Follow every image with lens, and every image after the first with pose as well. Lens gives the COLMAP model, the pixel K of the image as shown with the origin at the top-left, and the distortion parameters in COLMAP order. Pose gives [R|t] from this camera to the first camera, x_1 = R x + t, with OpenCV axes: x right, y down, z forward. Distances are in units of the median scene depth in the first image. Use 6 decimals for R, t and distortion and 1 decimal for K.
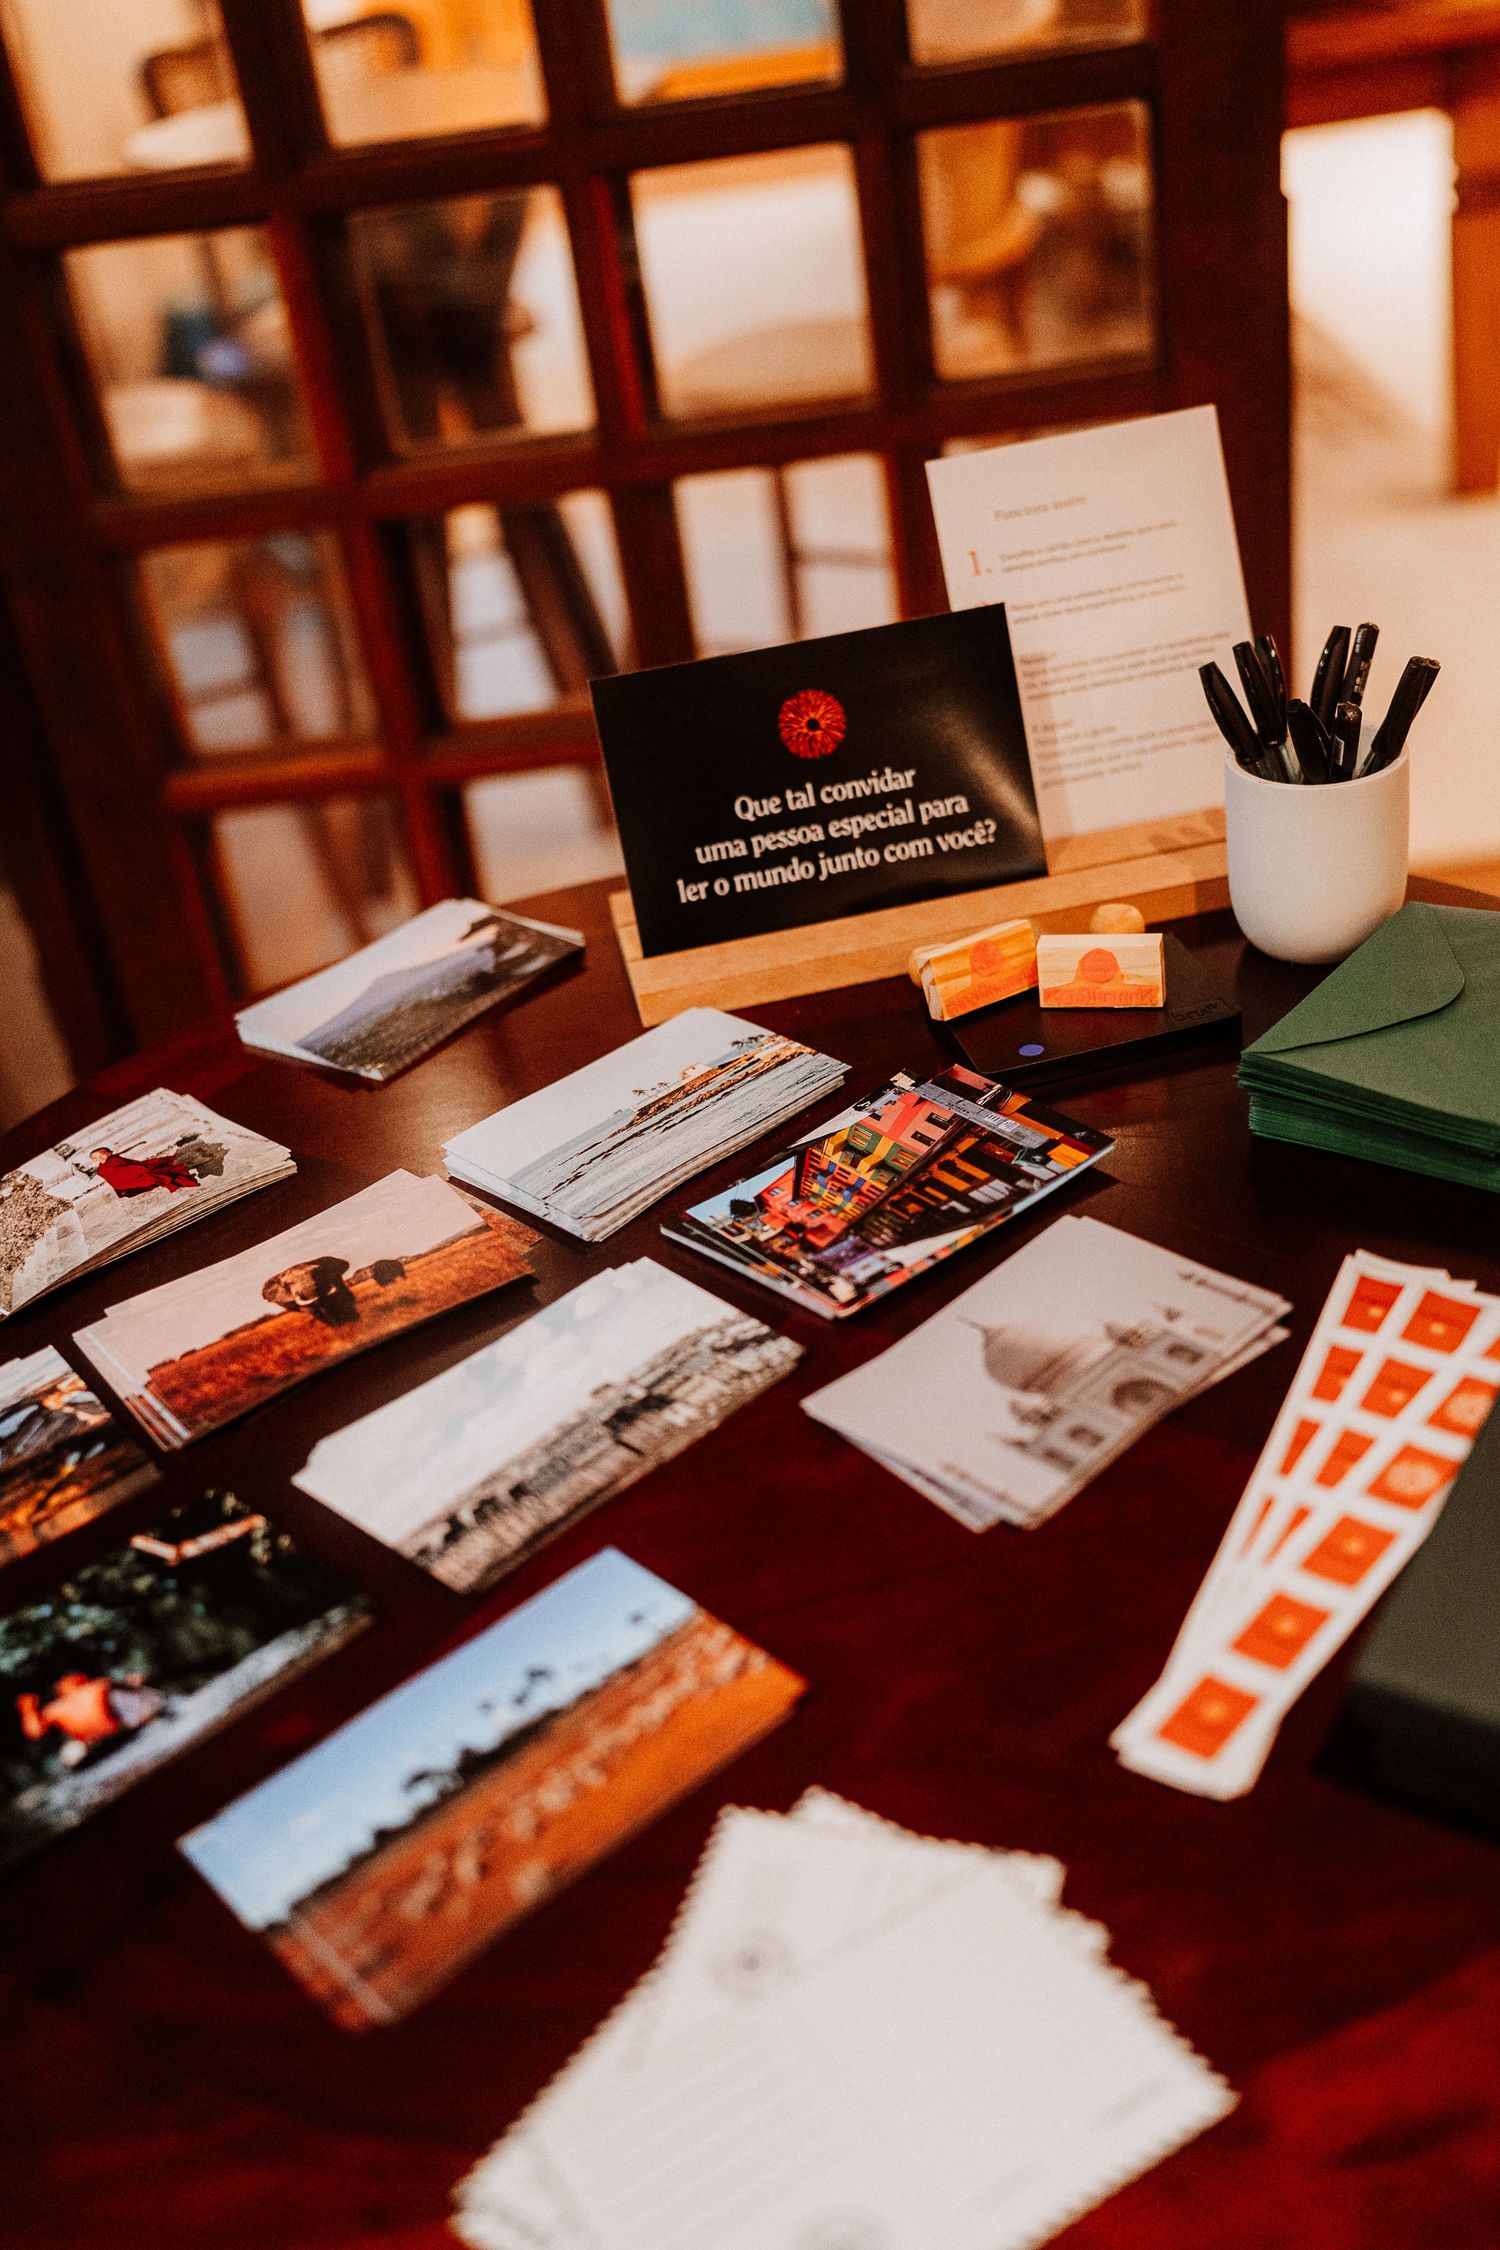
lens RADIAL K [[2285.7, 0, 751.1], [0, 2285.7, 1076.6], [0, 0, 1]] dist [0.022746, 0.026510]
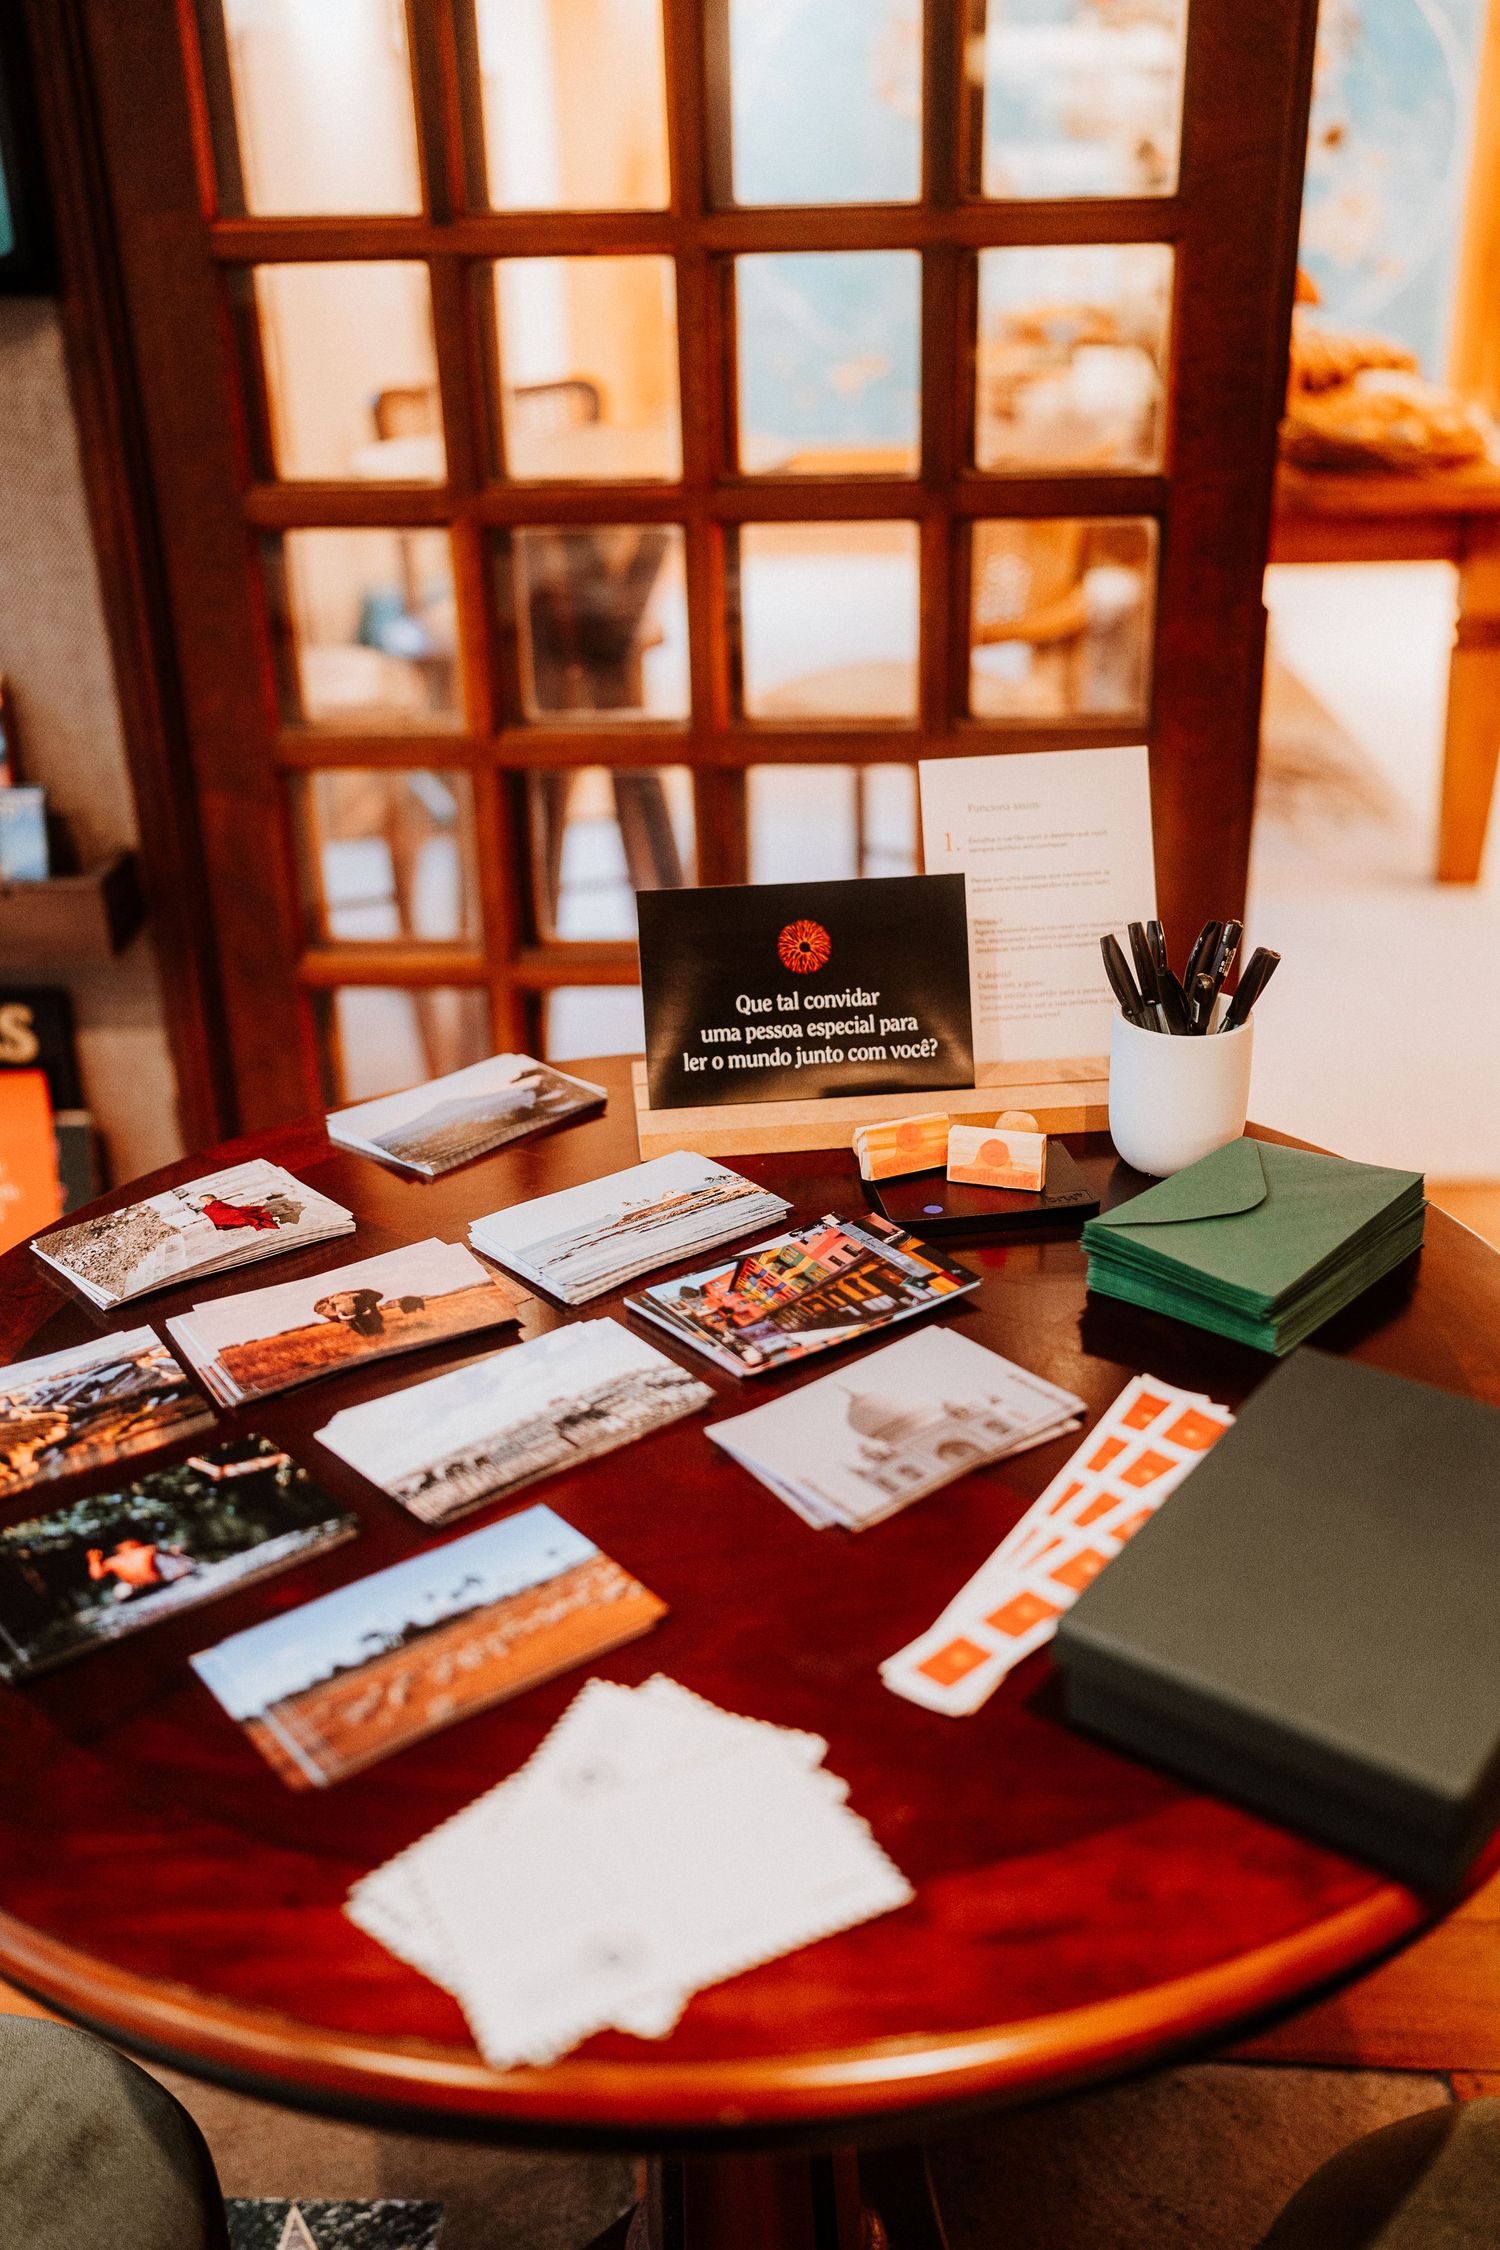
lens RADIAL K [[2116.1, 0, 750.0], [0, 2116.1, 1125.0], [0, 0, 1]] dist [0.014819, 0.007293]
pose [[0.990780, 0.130852, -0.035100, 0.062372], [-0.133787, 0.985810, -0.101392, 0.083883], [0.021334, 0.105153, 0.994227, -0.207911]]
